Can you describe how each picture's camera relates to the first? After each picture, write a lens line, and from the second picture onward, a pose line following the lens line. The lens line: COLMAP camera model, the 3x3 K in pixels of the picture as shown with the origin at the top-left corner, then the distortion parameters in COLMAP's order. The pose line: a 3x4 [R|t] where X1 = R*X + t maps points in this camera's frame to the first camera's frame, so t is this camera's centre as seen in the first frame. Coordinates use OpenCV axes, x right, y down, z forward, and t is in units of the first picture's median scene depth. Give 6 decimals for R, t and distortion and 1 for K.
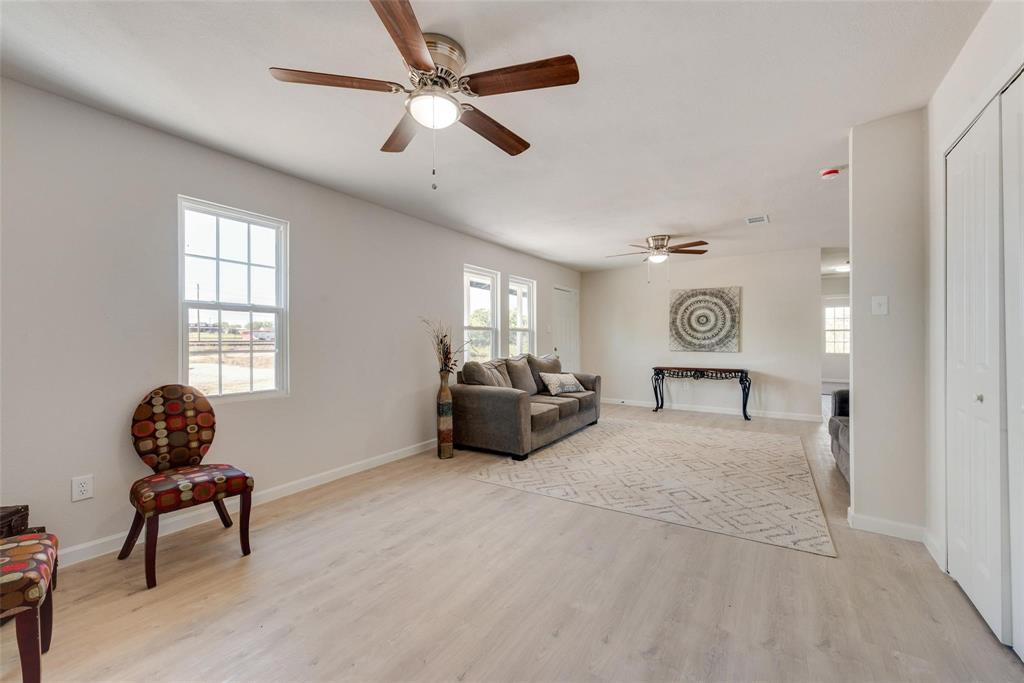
lens RADIAL K [[405.2, 0, 509.6], [0, 405.2, 349.6], [0, 0, 1]] dist [0.020393, -0.005780]
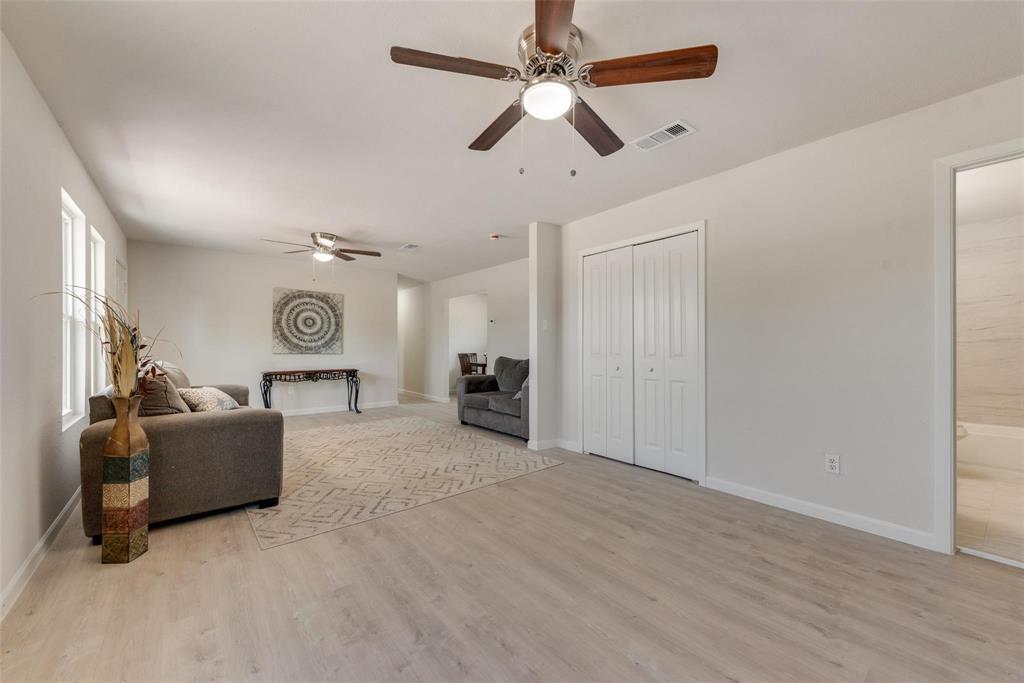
lens RADIAL K [[405.2, 0, 509.6], [0, 405.2, 349.6], [0, 0, 1]] dist [0.020393, -0.005780]
pose [[0.299931, -0.004510, 0.953950, -0.386632], [0.014464, 0.999895, 0.000179, 0.001332], [-0.953851, 0.013744, 0.299965, 0.269850]]
